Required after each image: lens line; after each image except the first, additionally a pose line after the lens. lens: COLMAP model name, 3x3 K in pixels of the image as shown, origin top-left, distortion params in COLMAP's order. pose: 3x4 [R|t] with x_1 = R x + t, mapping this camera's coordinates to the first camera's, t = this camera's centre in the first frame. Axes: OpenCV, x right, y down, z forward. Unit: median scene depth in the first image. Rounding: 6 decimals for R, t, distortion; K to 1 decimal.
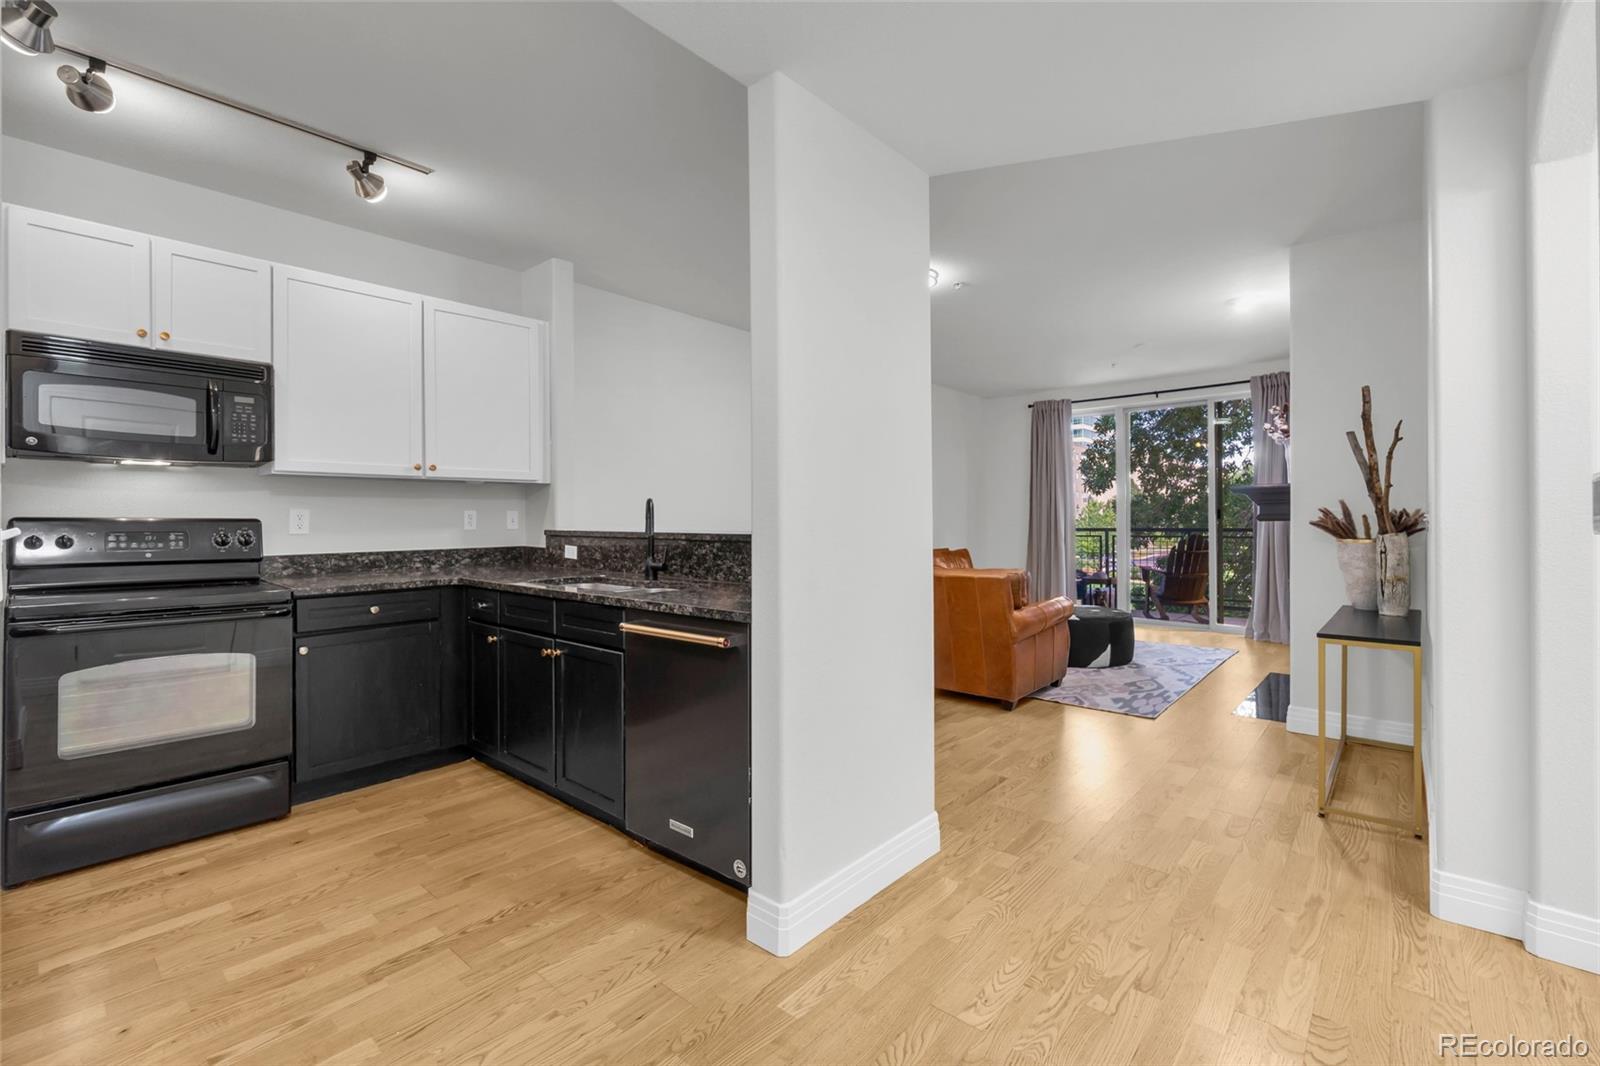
lens RADIAL K [[696.1, 0, 798.5], [0, 696.1, 519.3], [0, 0, 1]] dist [-0.007003, -0.000113]
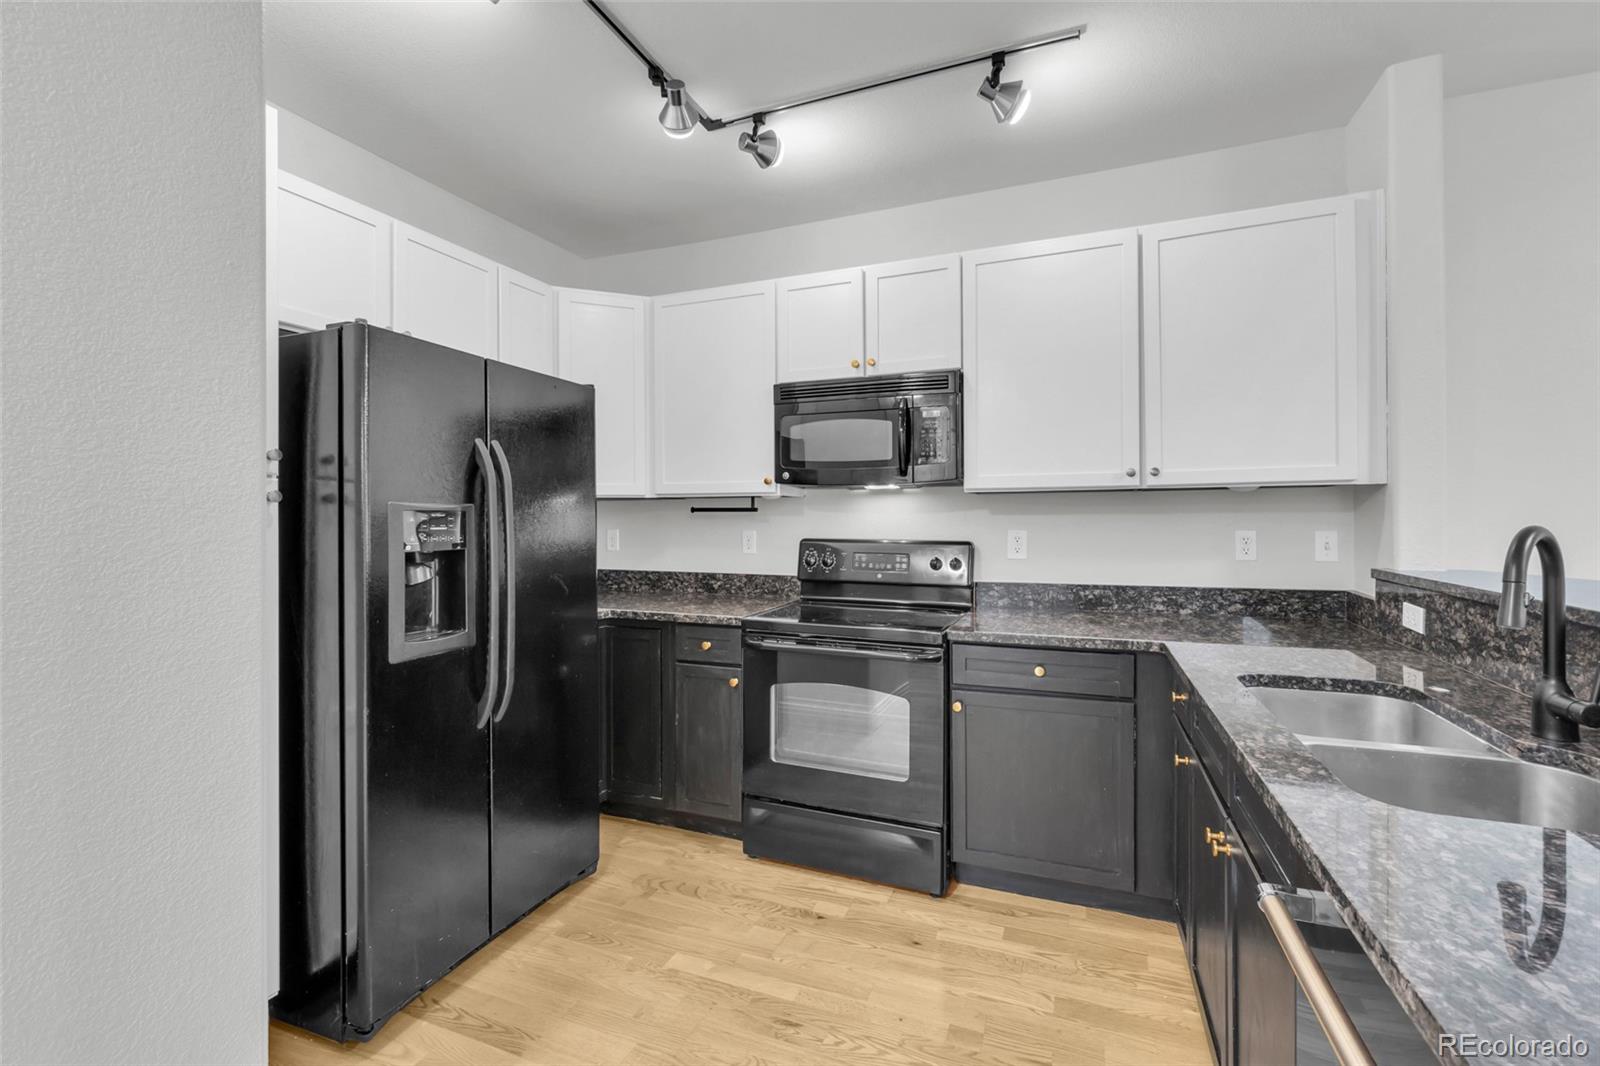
lens RADIAL K [[696.1, 0, 798.5], [0, 696.1, 519.3], [0, 0, 1]] dist [-0.007003, -0.000113]
pose [[0.326707, 0.004942, -0.945113, 0.008025], [0.003991, 0.999970, 0.006609, -0.035283], [0.945117, -0.005931, 0.326678, 0.470419]]
